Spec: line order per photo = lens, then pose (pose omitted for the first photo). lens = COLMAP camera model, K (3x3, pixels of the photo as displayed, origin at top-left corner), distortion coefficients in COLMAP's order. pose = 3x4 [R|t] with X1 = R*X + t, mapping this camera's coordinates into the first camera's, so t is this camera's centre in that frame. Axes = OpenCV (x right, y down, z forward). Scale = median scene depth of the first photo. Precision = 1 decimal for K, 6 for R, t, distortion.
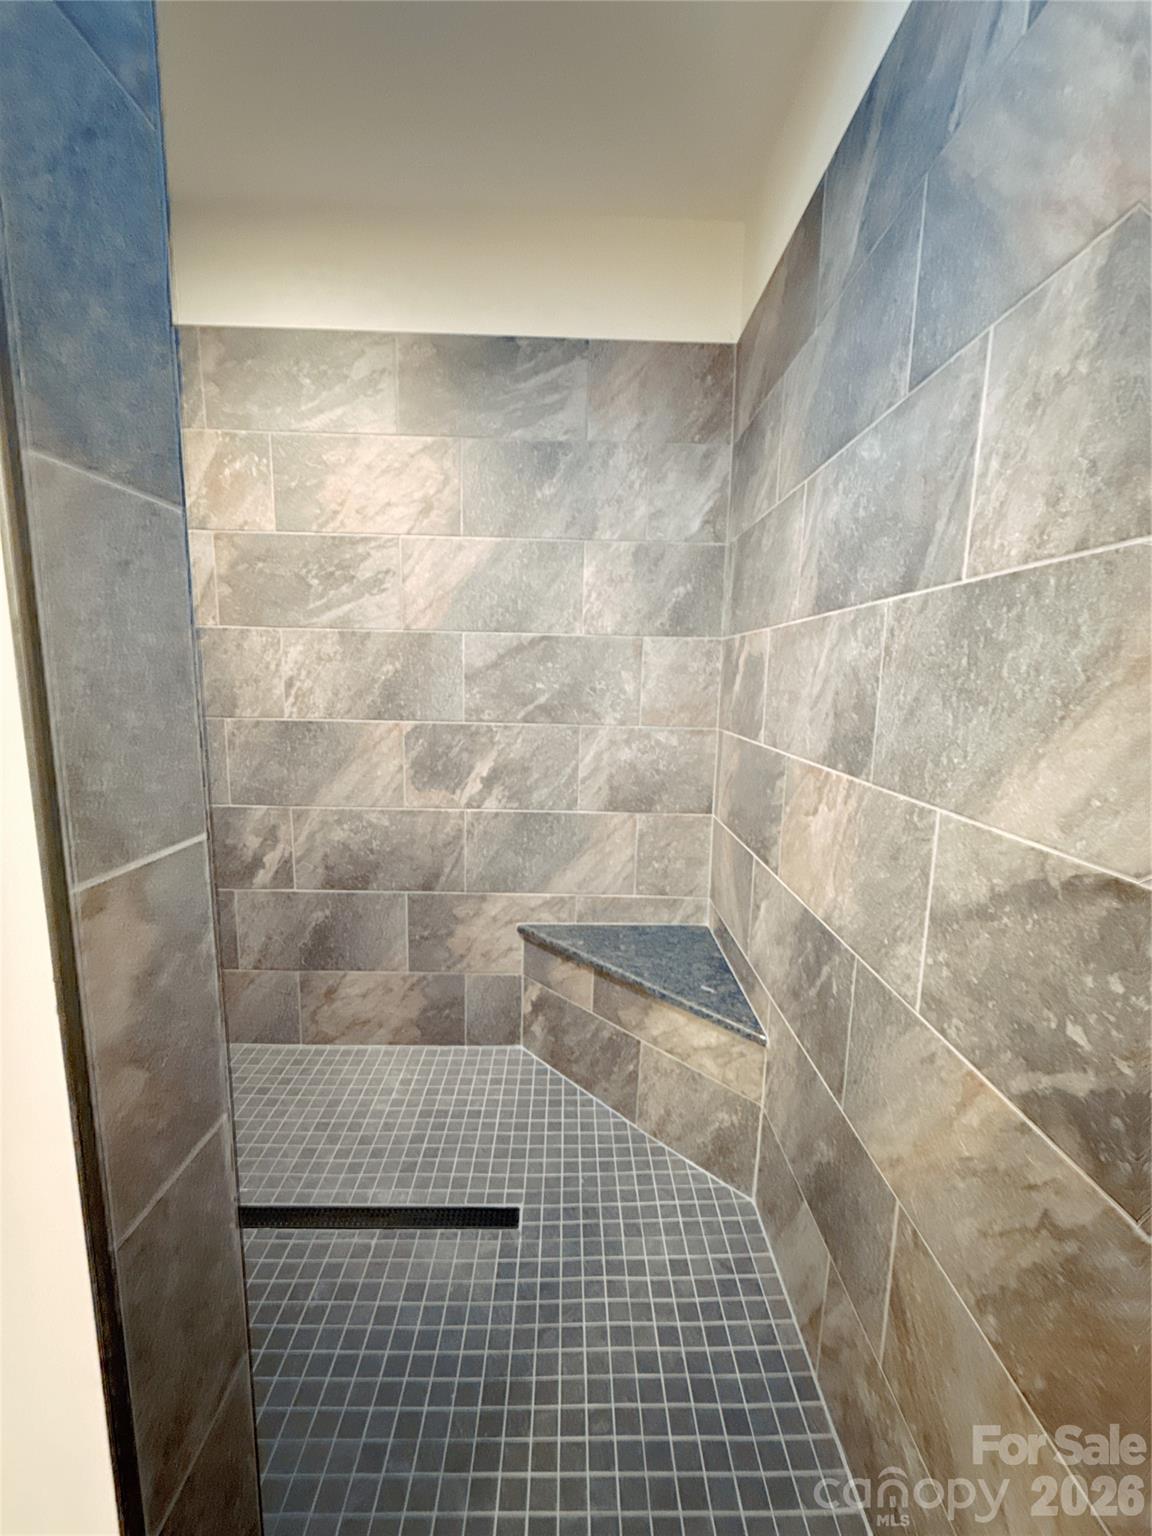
lens RADIAL K [[615.4, 0, 574.4], [0, 615.4, 771.8], [0, 0, 1]] dist [0.001081, -0.000308]
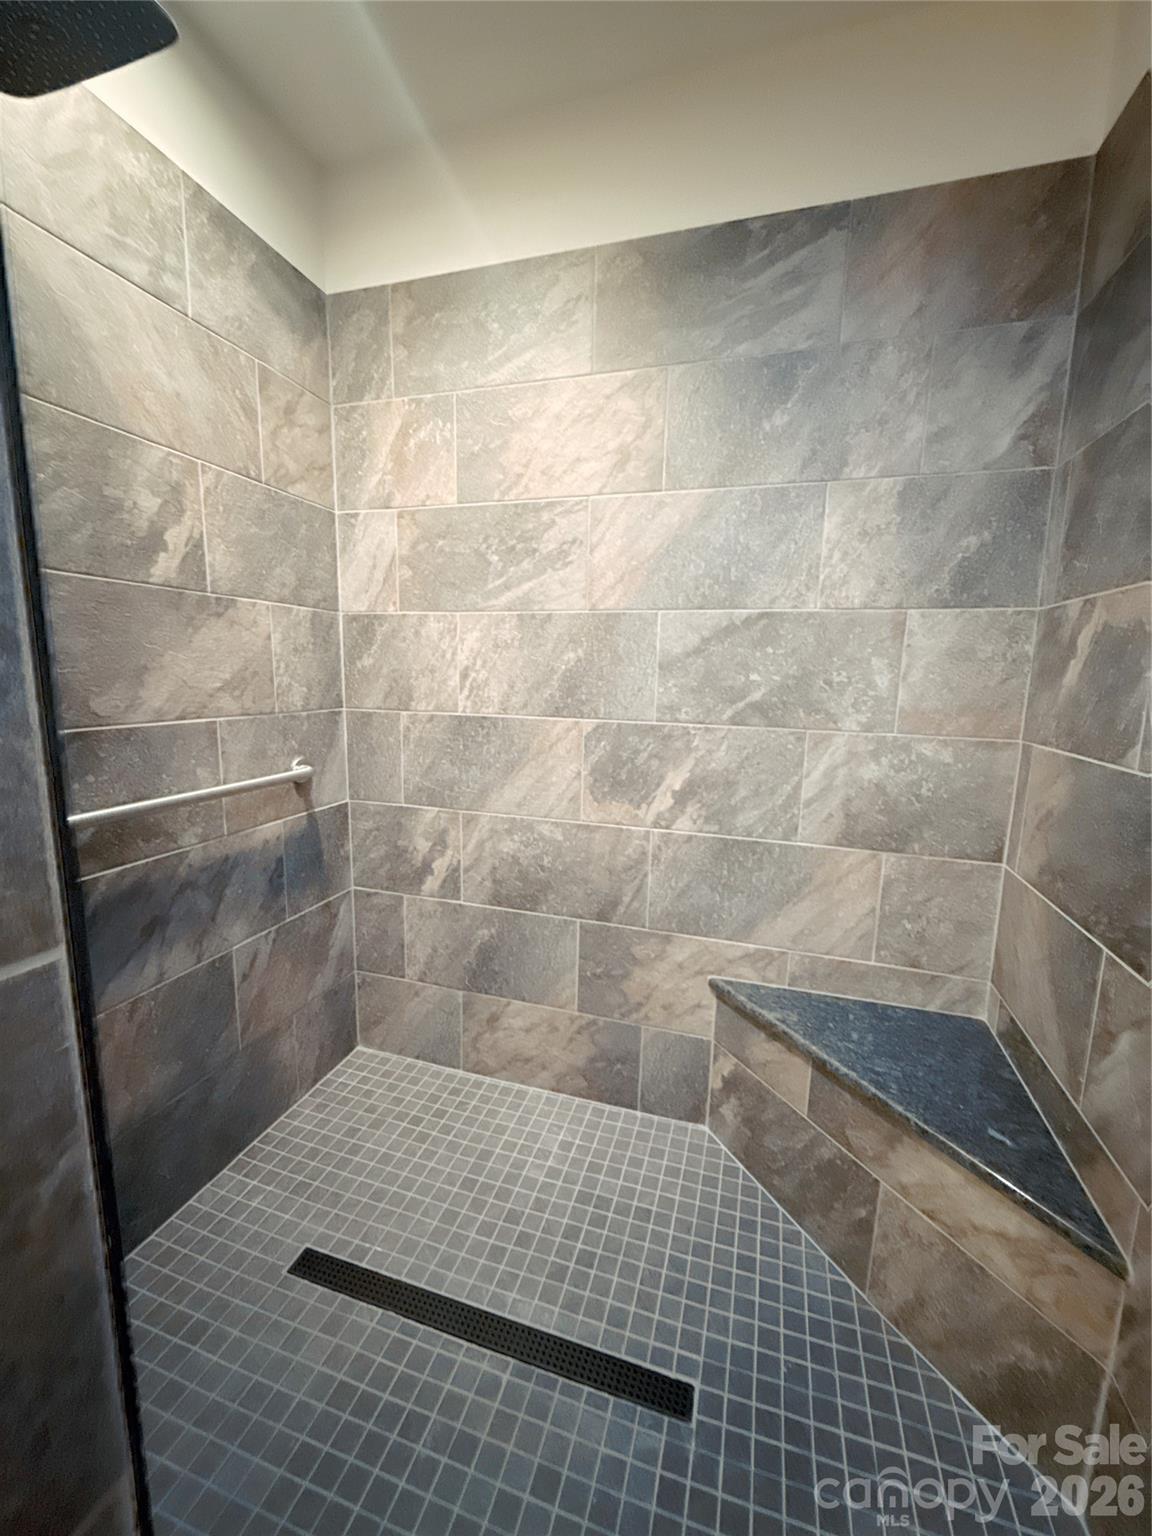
lens RADIAL K [[615.4, 0, 575.4], [0, 615.4, 766.3], [0, 0, 1]] dist [0.001081, -0.000308]
pose [[0.949755, 0.047531, -0.309366, -0.026287], [-0.050163, 0.998741, -0.000553, -0.017334], [0.308950, 0.016043, 0.950943, 0.205412]]
